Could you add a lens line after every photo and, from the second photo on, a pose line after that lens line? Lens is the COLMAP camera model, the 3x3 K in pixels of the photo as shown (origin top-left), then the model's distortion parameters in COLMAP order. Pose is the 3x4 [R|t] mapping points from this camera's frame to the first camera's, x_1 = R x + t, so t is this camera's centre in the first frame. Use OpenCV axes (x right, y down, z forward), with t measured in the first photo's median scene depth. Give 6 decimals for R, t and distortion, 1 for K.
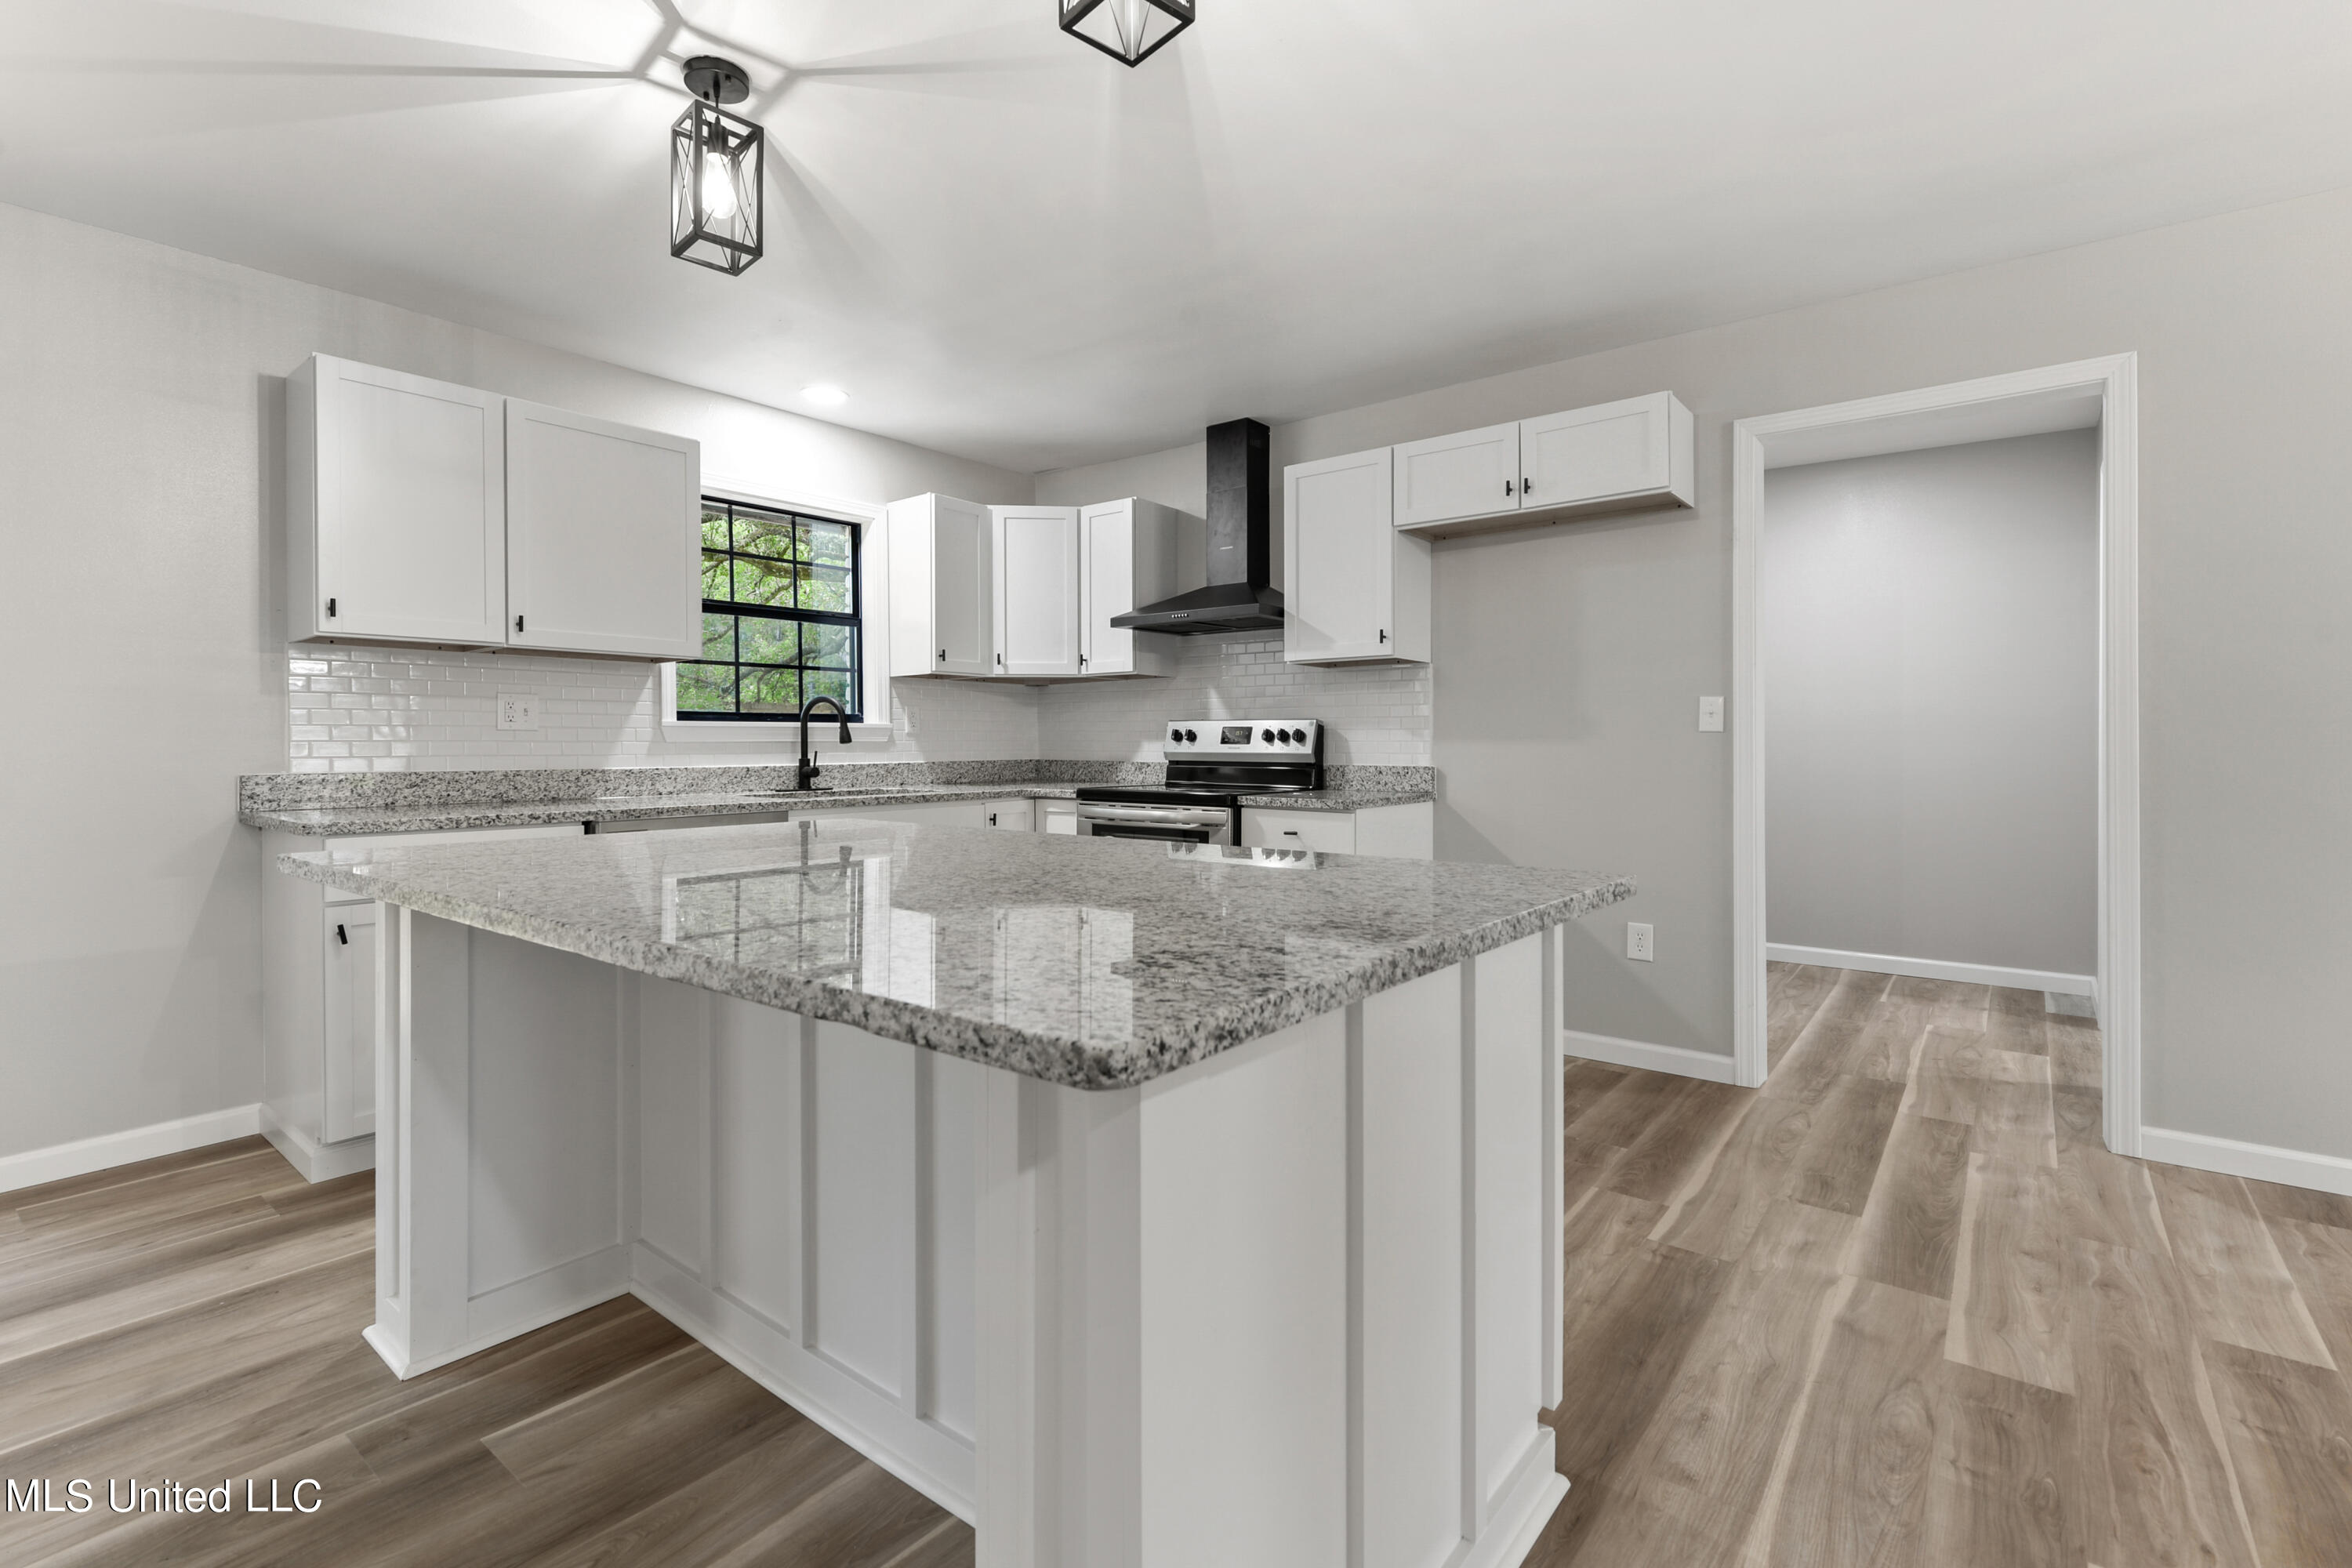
lens RADIAL K [[1070.1, 0, 1195.3], [0, 1070.1, 737.5], [0, 0, 1]] dist [0.004030, -0.000034]
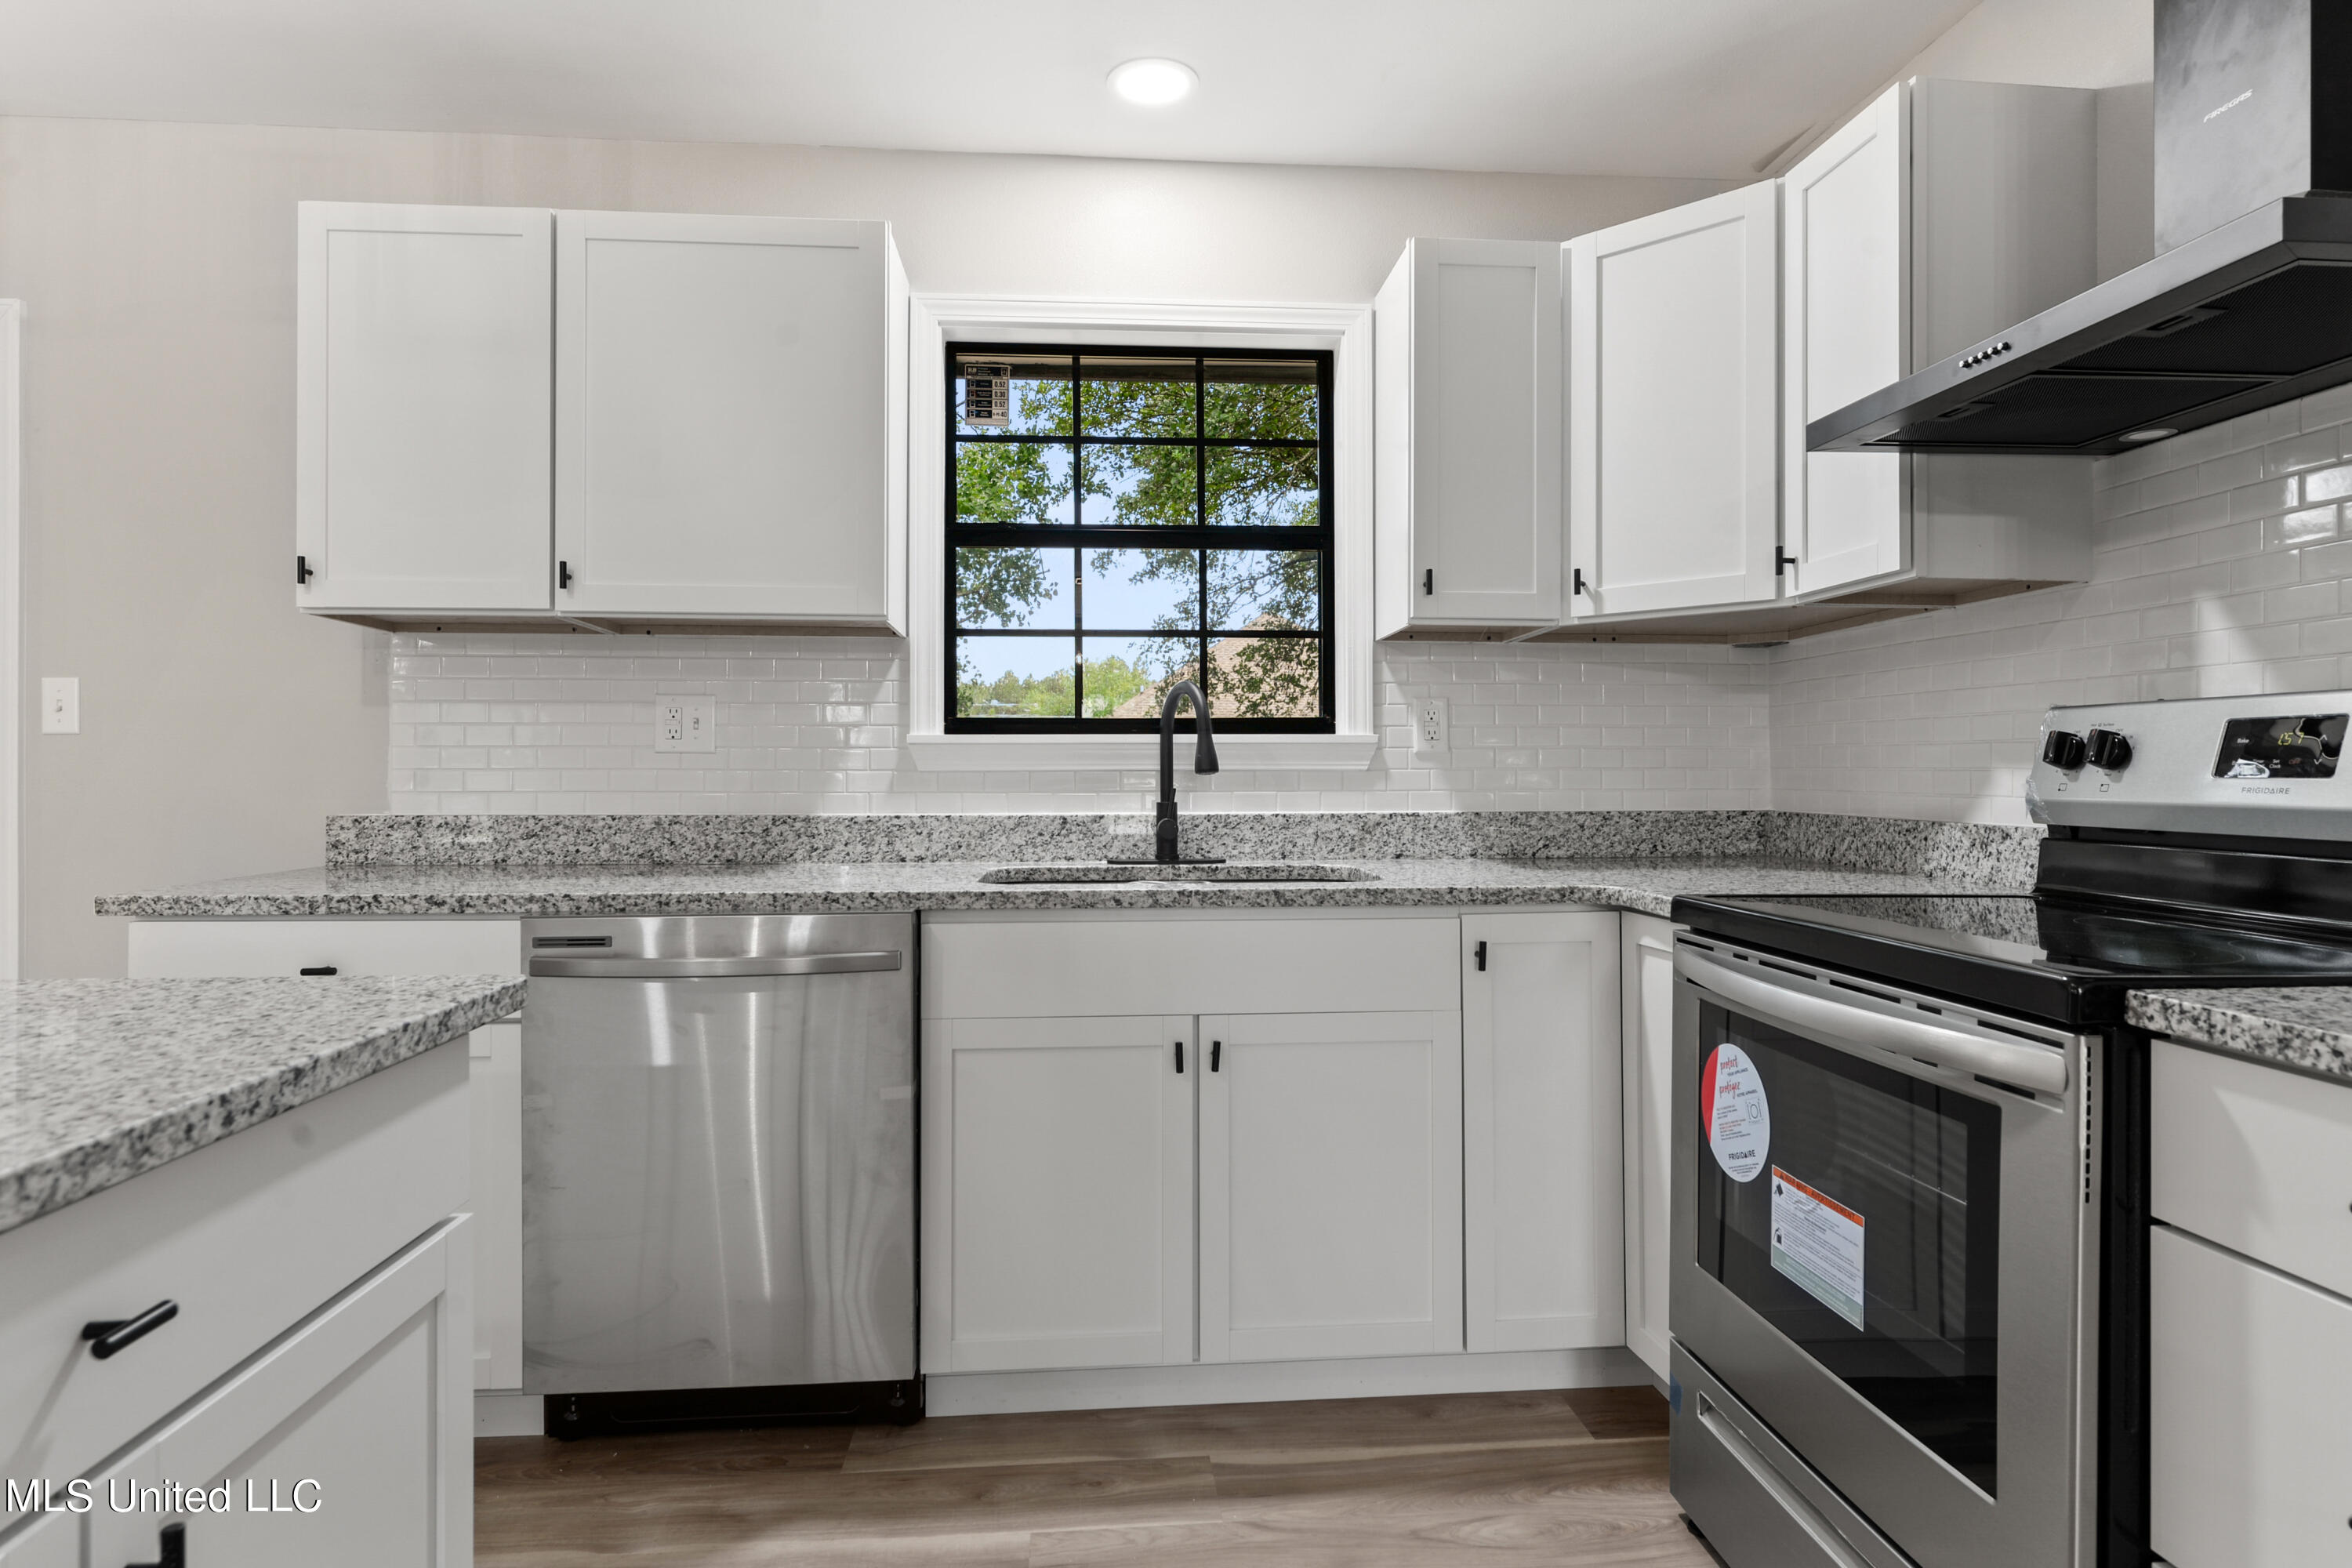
lens RADIAL K [[1287.9, 0, 1126.9], [0, 1287.9, 763.5], [0, 0, 1]] dist [0.002953, 0.000288]
pose [[0.663016, -0.006072, -0.748581, 0.097221], [0.003050, 0.999981, -0.005410, 0.003857], [0.748599, 0.001304, 0.663021, 0.566965]]
